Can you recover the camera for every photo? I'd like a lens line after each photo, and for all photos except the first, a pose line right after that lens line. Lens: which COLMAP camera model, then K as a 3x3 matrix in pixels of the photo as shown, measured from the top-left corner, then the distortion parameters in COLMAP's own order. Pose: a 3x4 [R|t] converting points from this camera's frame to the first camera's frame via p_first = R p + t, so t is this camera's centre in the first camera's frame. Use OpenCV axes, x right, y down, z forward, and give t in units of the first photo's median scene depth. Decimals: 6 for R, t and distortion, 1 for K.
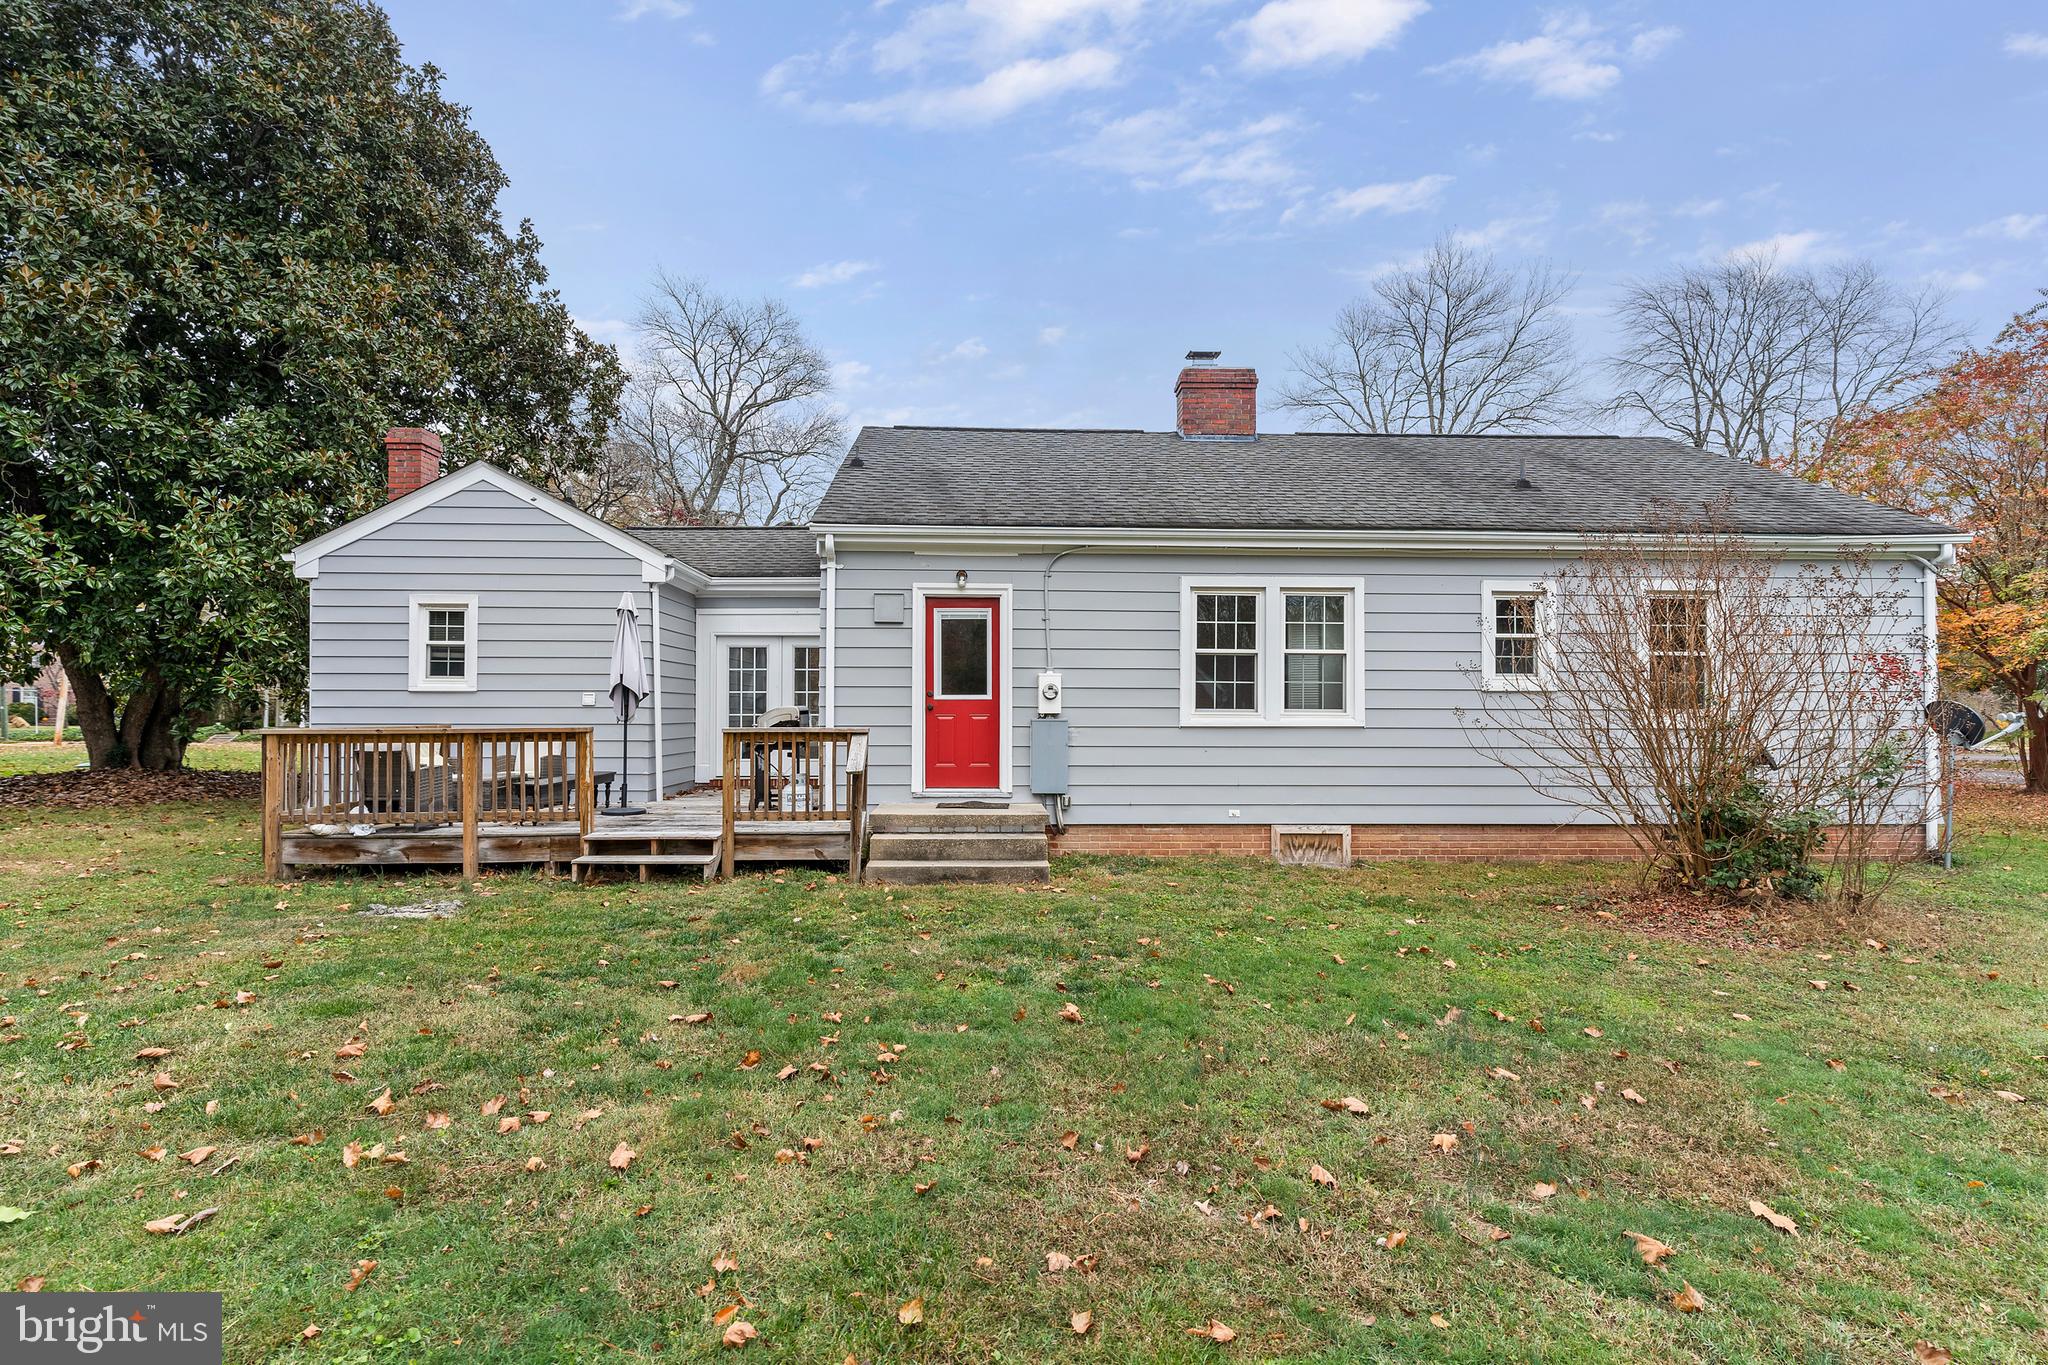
lens RADIAL K [[991.1, 0, 1015.3], [0, 991.1, 698.0], [0, 0, 1]] dist [0.007014, -0.000533]
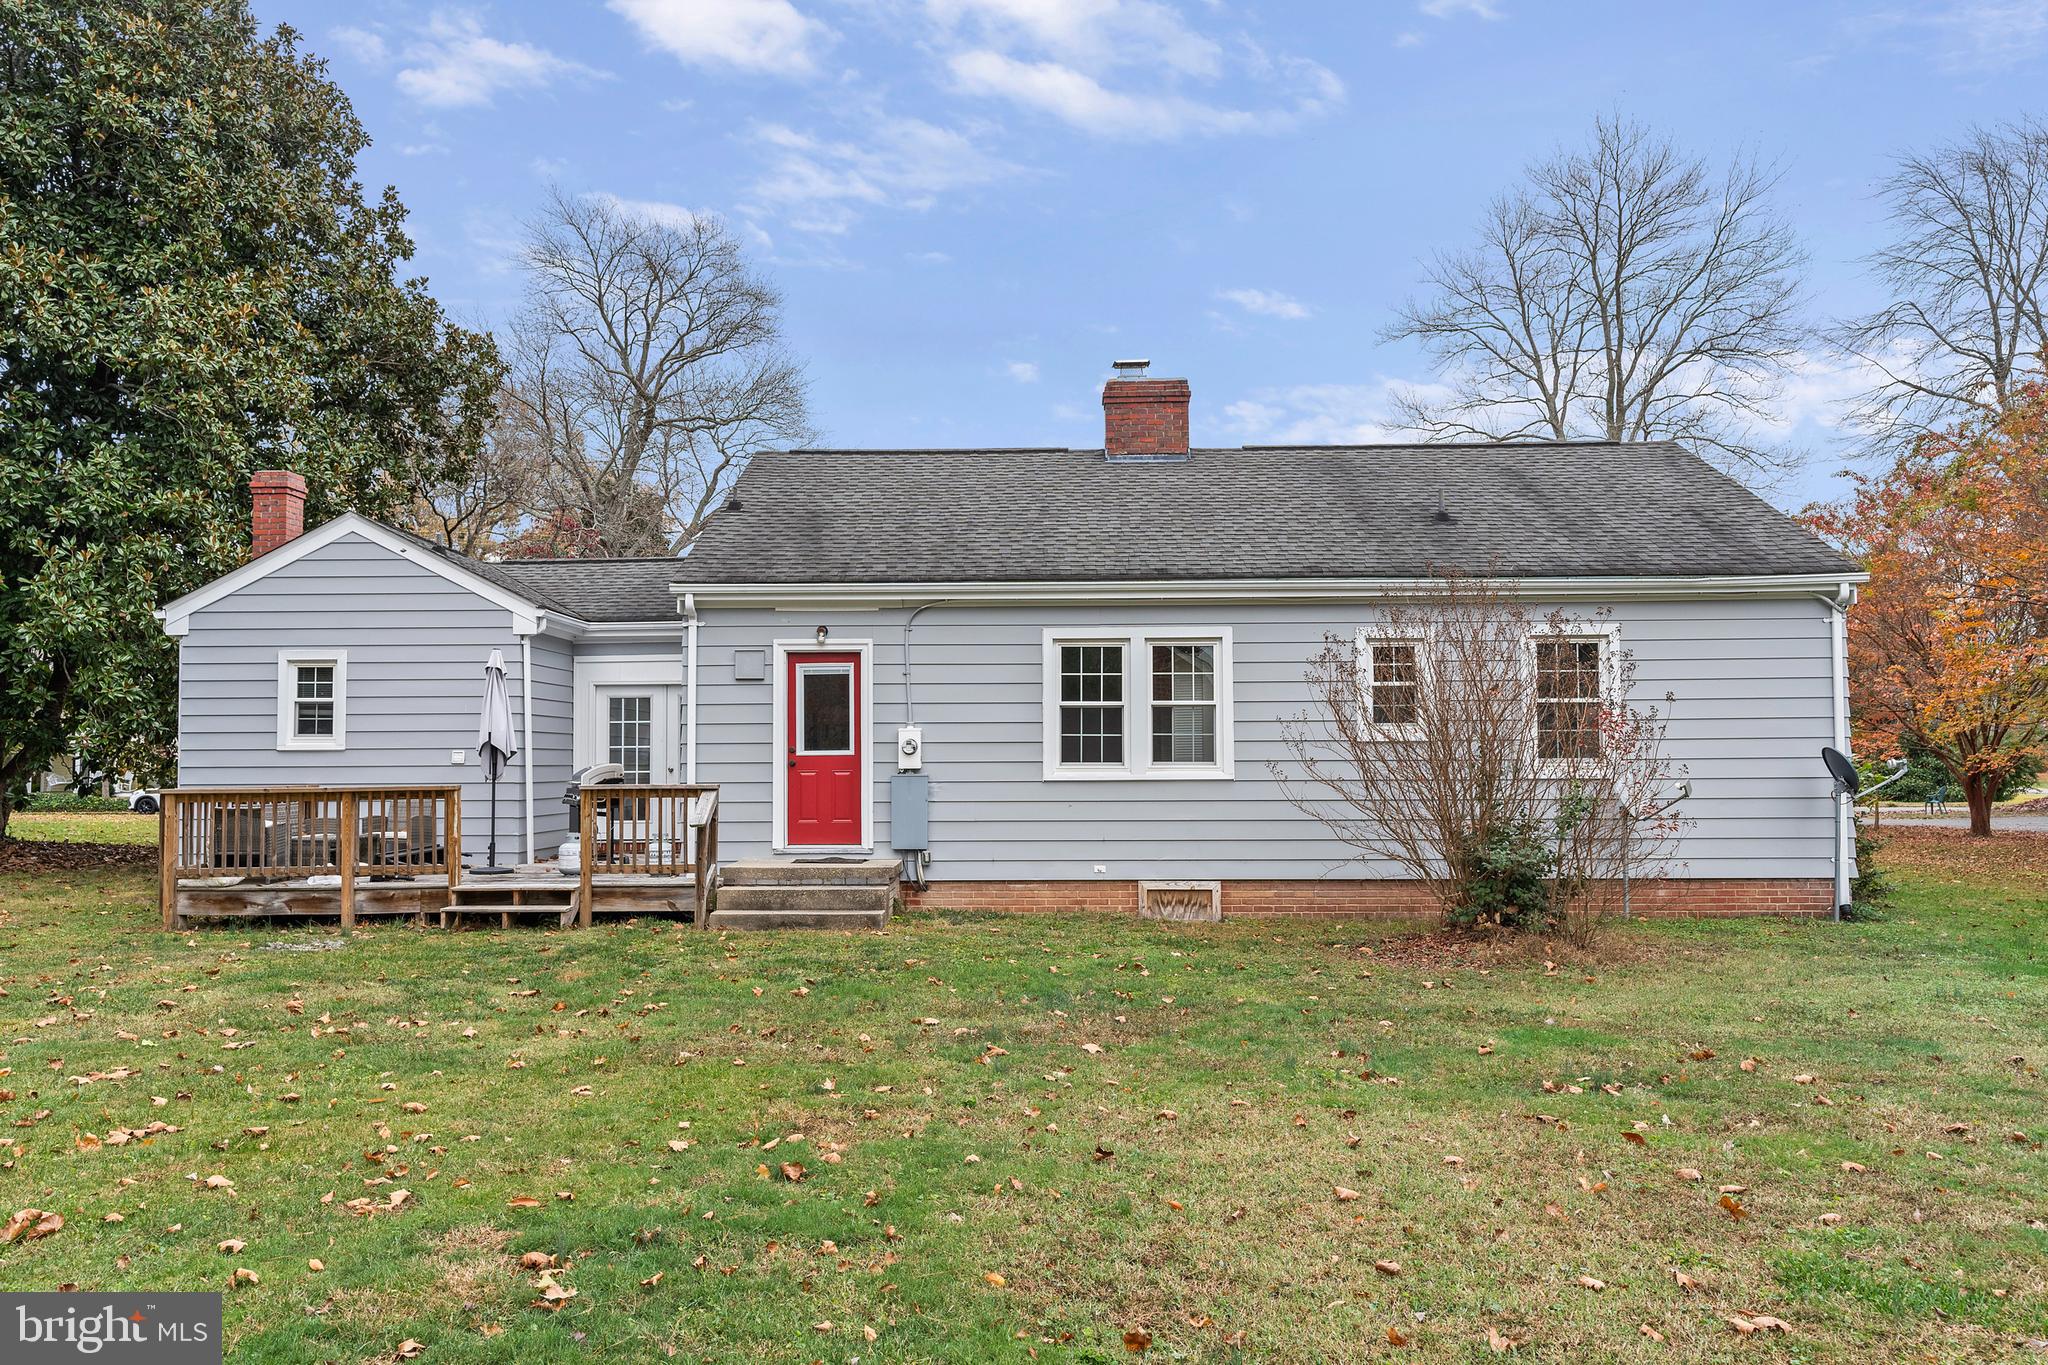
lens RADIAL K [[1554.3, 0, 1030.3], [0, 1554.3, 686.3], [0, 0, 1]] dist [0.008547, -0.005990]
pose [[0.998303, -0.011373, -0.057104, 0.140012], [0.009382, 0.999343, -0.034998, -0.006192], [0.057465, 0.034403, 0.997755, -0.315925]]
